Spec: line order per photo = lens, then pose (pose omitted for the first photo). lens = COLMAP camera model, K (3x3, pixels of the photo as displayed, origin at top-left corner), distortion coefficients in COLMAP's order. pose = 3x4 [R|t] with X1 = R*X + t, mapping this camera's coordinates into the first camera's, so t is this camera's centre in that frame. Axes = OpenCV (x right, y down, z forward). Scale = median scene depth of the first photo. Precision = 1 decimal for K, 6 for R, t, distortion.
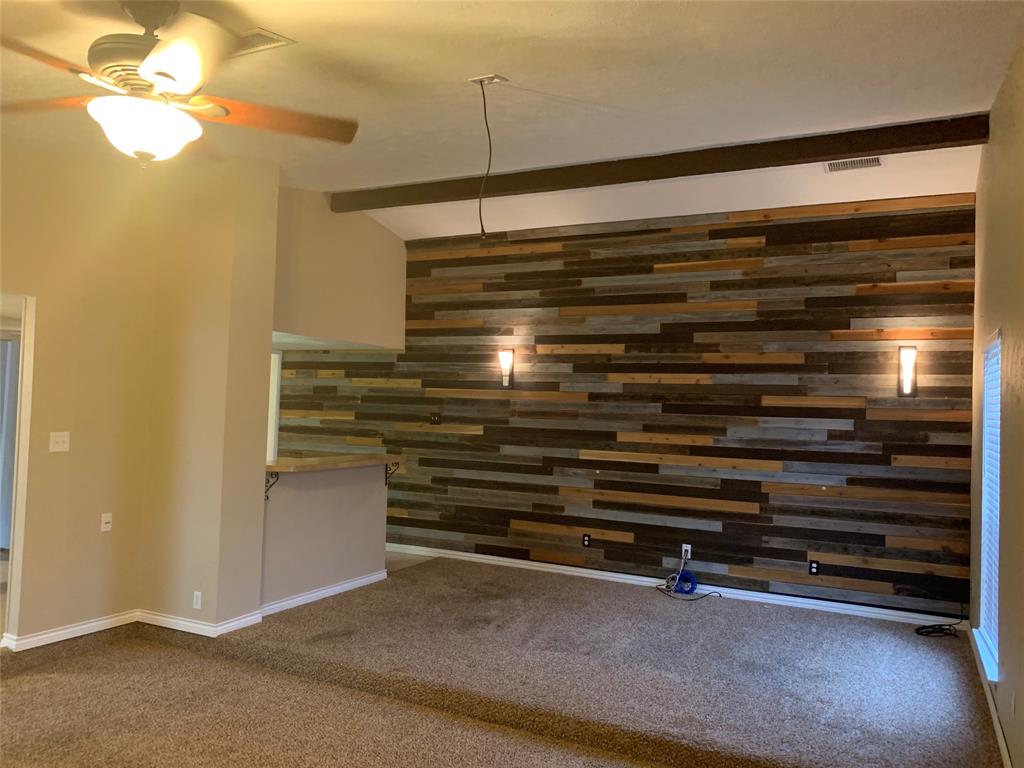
lens RADIAL K [[778.8, 0, 512.4], [0, 778.8, 378.4], [0, 0, 1]] dist [0.031472, -0.044782]
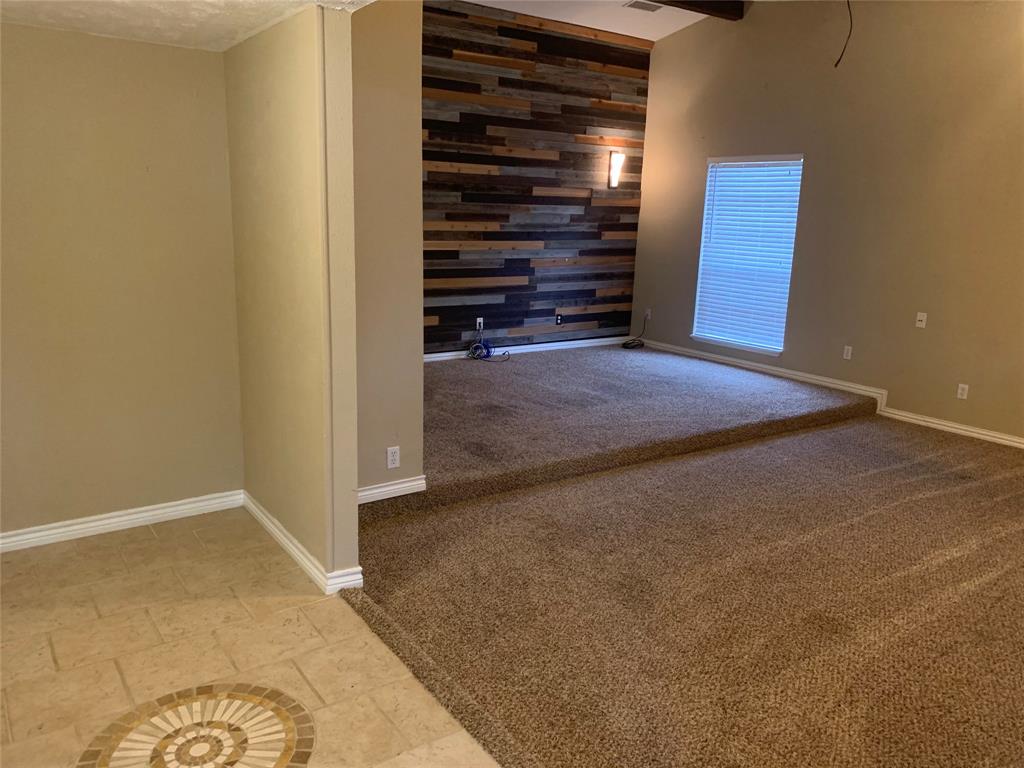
lens RADIAL K [[778.8, 0, 509.6], [0, 778.8, 392.4], [0, 0, 1]] dist [0.031472, -0.044782]
pose [[0.470910, -0.220498, 0.854181, -0.808877], [-0.047034, 0.960607, 0.273901, -0.000887], [-0.880926, -0.169158, 0.441989, 0.449332]]
